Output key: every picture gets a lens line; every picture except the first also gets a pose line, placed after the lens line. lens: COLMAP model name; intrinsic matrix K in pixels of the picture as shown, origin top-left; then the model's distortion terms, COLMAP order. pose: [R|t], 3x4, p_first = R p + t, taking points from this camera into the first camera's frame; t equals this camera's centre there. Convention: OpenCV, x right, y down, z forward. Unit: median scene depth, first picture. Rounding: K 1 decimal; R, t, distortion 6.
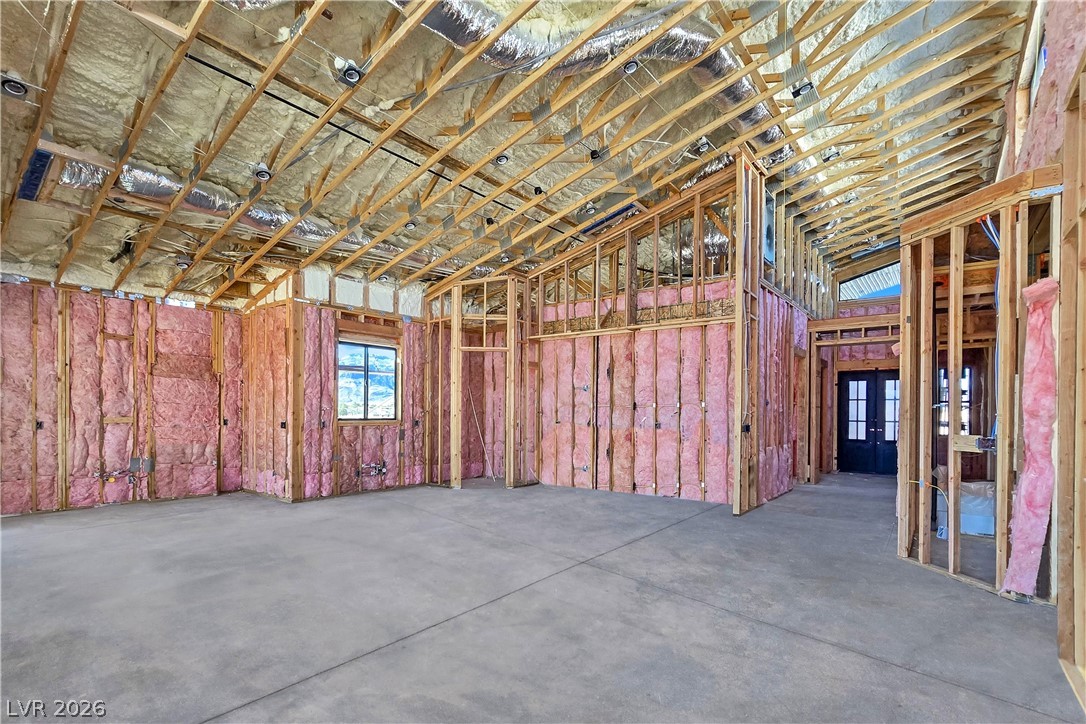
lens RADIAL K [[519.1, 0, 546.5], [0, 519.1, 409.5], [0, 0, 1]] dist [0.001097, -0.000877]
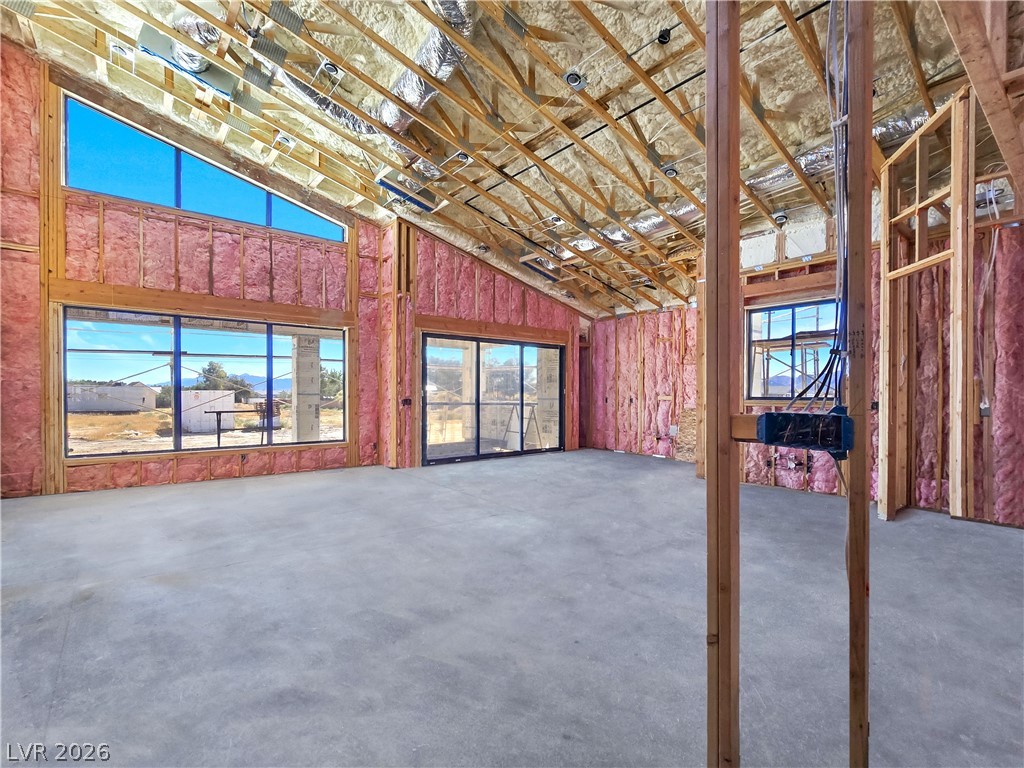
lens RADIAL K [[494.7, 0, 513.5], [0, 494.7, 398.2], [0, 0, 1]] dist [0.000779, -0.000729]
pose [[-0.242466, -0.001381, -0.970159, 0.513879], [-0.001022, 0.999999, -0.001168, 0.020182], [0.970159, 0.000709, -0.242467, 0.805979]]
